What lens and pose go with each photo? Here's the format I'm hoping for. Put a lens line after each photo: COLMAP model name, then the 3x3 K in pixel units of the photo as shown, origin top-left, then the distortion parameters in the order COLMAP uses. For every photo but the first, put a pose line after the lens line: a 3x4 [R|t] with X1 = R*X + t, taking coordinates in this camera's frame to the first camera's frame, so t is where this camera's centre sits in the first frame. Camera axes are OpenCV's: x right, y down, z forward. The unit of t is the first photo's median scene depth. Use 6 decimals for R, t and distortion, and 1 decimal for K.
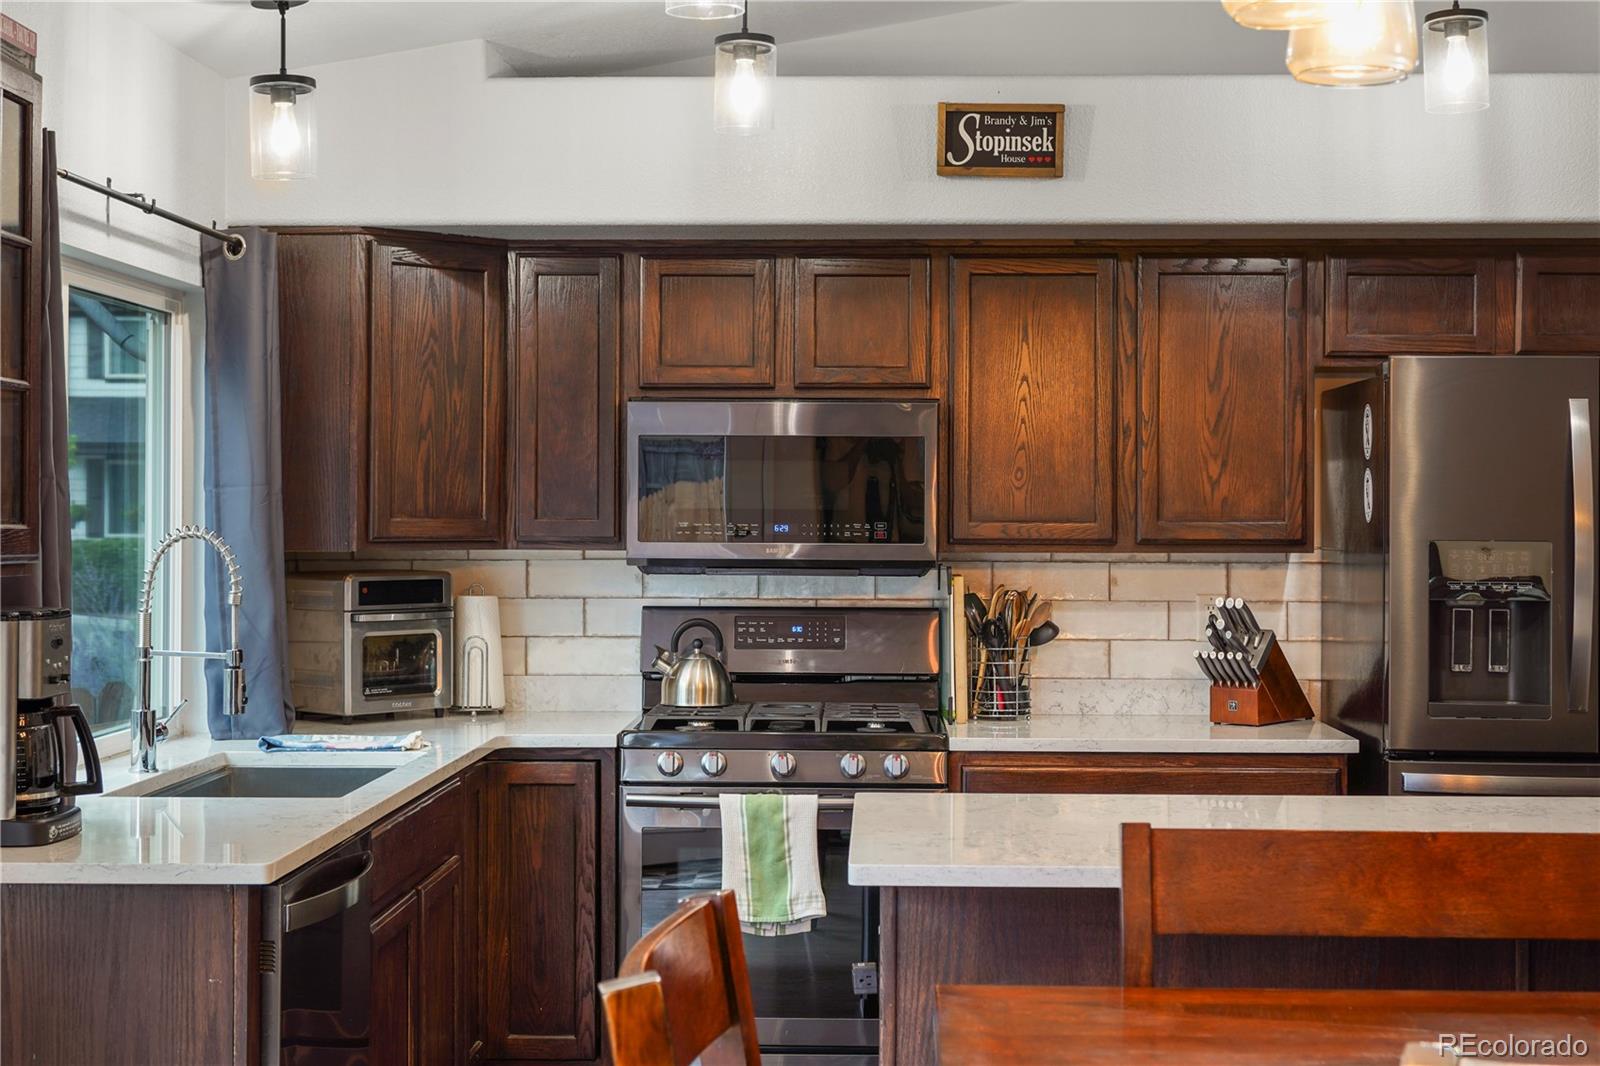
lens RADIAL K [[2305.4, 0, 800.2], [0, 2305.4, 487.1], [0, 0, 1]] dist [0.004351, -0.032379]
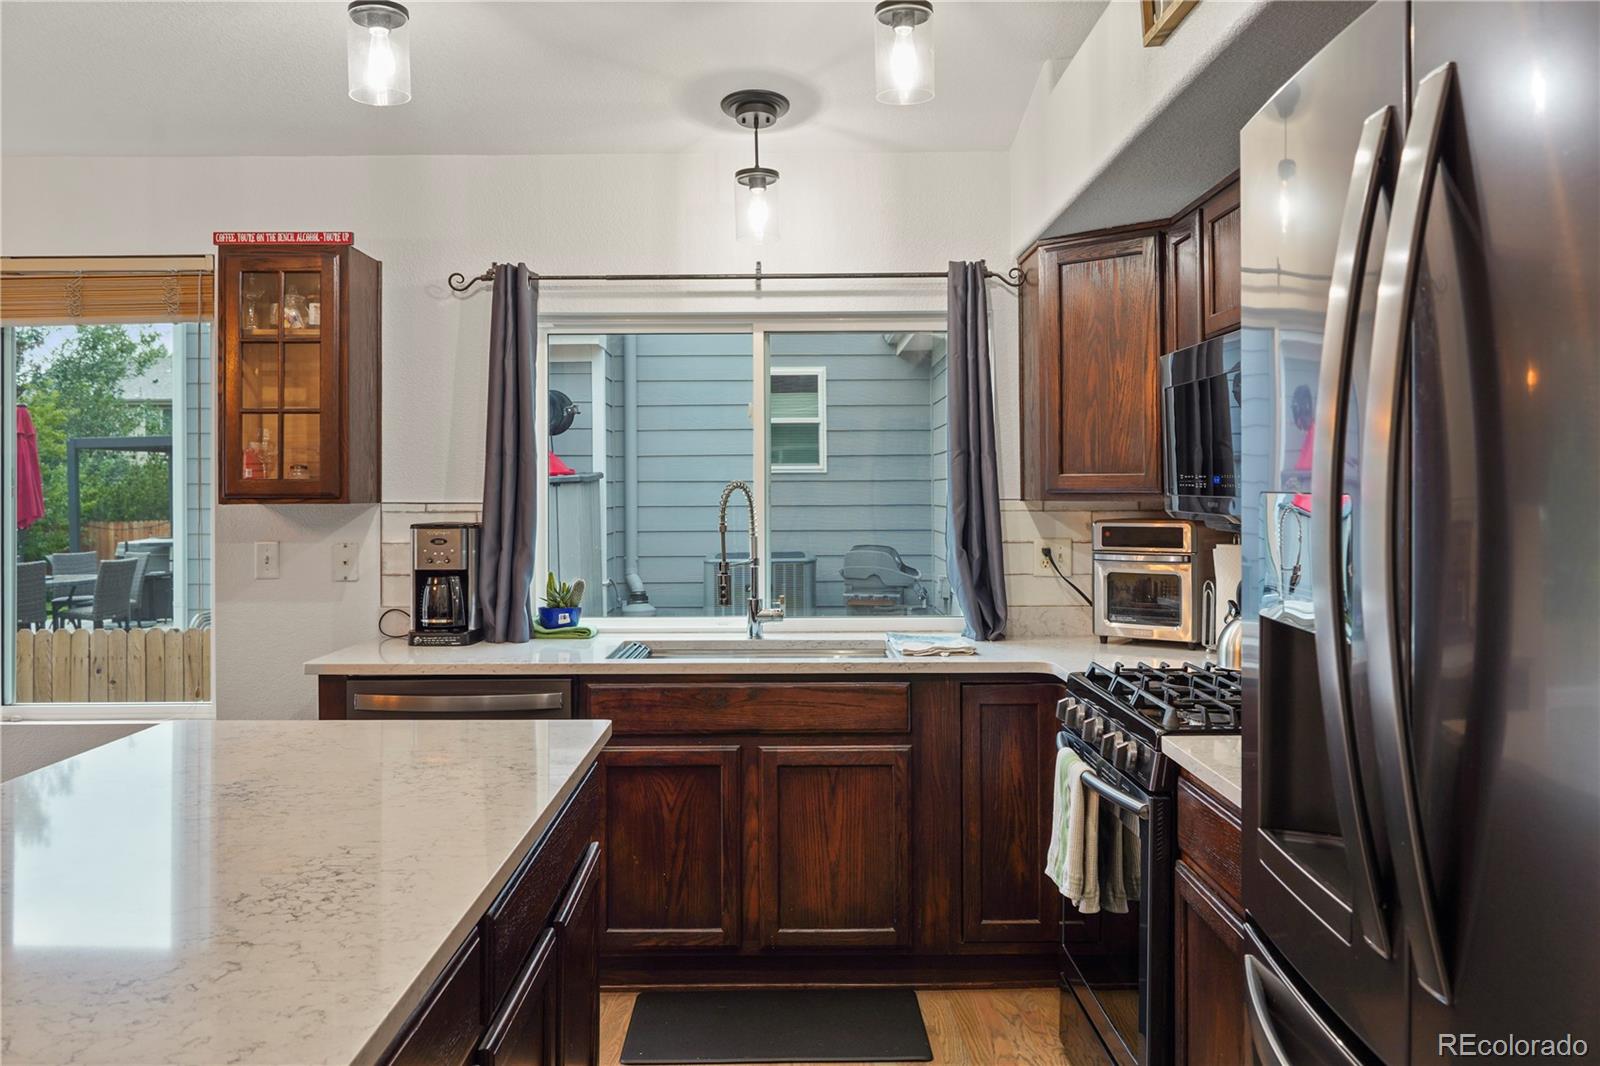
lens RADIAL K [[1302.0, 0, 802.5], [0, 1302.0, 490.9], [0, 0, 1]] dist [-0.008421, -0.002577]
pose [[0.045898, 0.000347, -0.998946, 0.489604], [0.015661, 0.999877, 0.001067, 0.018980], [0.998823, -0.015693, 0.045887, 0.811309]]
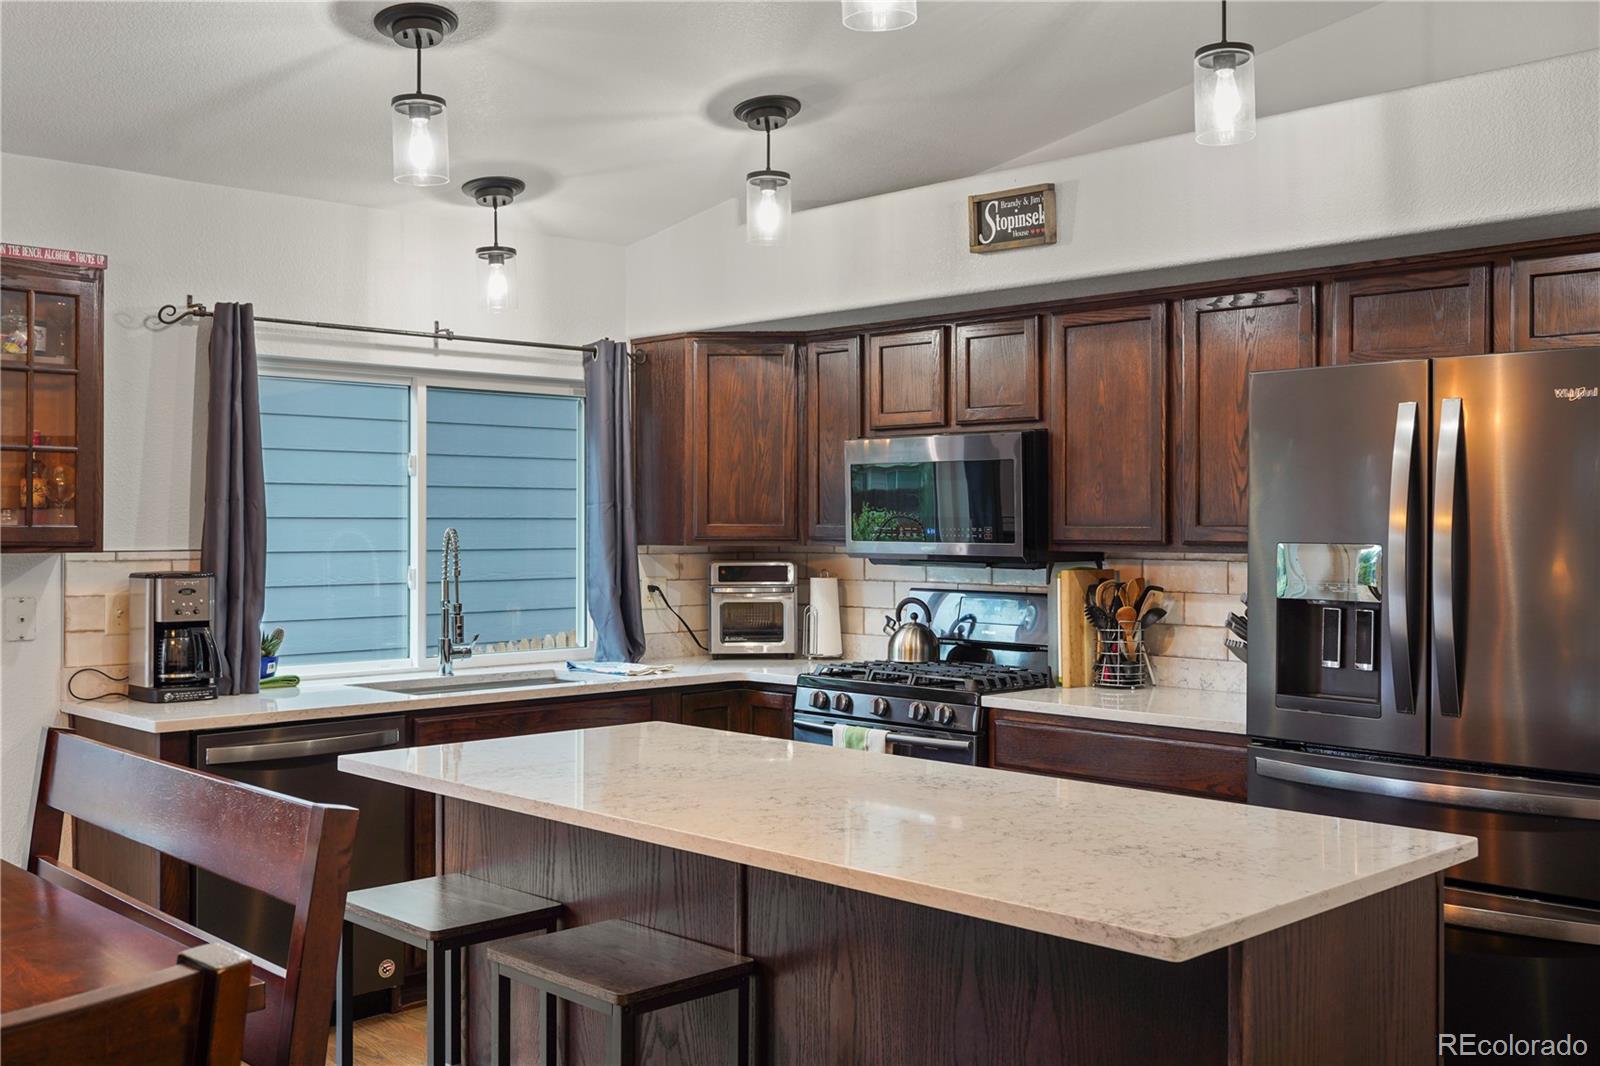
lens RADIAL K [[1556.9, 0, 800.0], [0, 1556.9, 533.0], [0, 0, 1]] dist [-0.005690, 0.004846]
pose [[0.725147, 0.002352, -0.688590, 0.553809], [0.008225, 0.999893, 0.012076, 0.007331], [0.688545, -0.014421, 0.725050, 0.294335]]
